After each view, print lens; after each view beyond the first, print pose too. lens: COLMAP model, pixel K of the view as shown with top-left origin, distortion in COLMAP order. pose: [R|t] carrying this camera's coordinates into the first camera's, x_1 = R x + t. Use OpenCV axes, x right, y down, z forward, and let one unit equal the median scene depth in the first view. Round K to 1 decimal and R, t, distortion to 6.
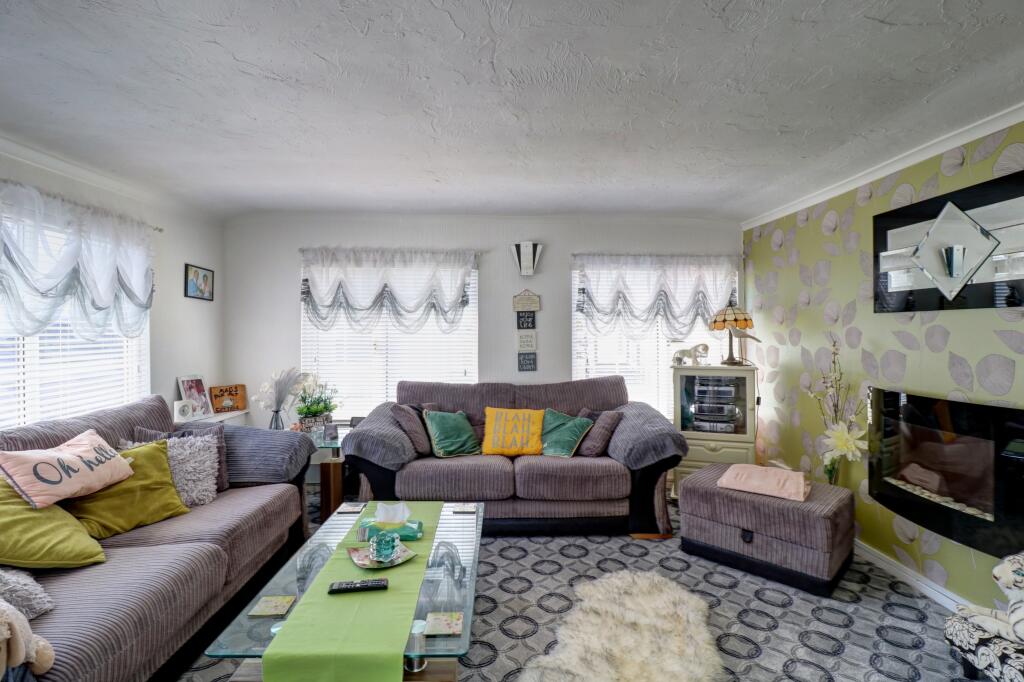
lens RADIAL K [[485.9, 0, 518.0], [0, 485.9, 336.0], [0, 0, 1]] dist [0.001526, -0.015990]
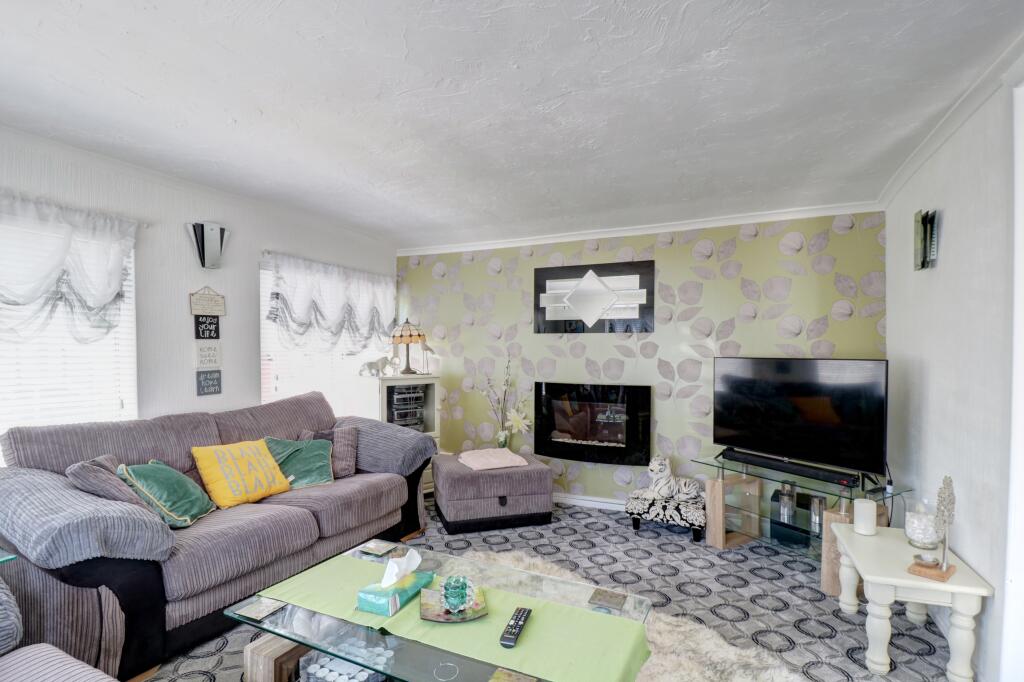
lens RADIAL K [[493.5, 0, 509.4], [0, 493.5, 365.1], [0, 0, 1]] dist [-0.019483, -0.000769]
pose [[0.472615, -0.025051, 0.880913, -0.588152], [0.001812, 0.999621, 0.027455, 0.008216], [-0.881267, -0.011379, 0.472481, 0.310487]]
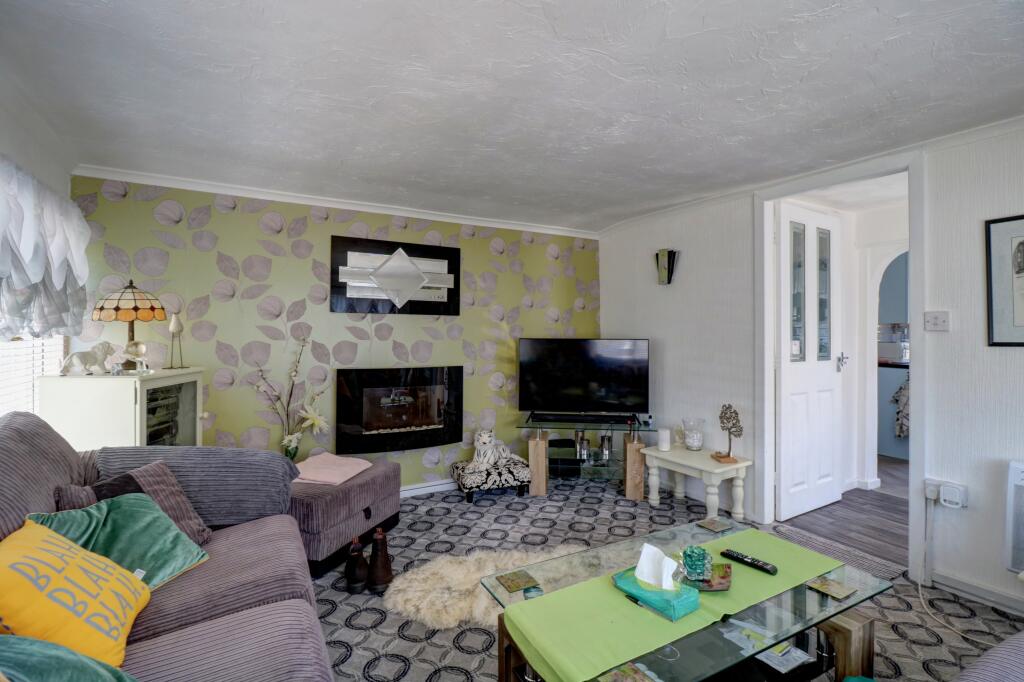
lens RADIAL K [[485.9, 0, 518.0], [0, 485.9, 336.0], [0, 0, 1]] dist [0.001526, -0.015990]
pose [[-0.448221, -0.008006, 0.893887, -0.562959], [-0.000783, 0.999963, 0.008564, 0.003381], [-0.893922, 0.003138, -0.448211, 1.023599]]
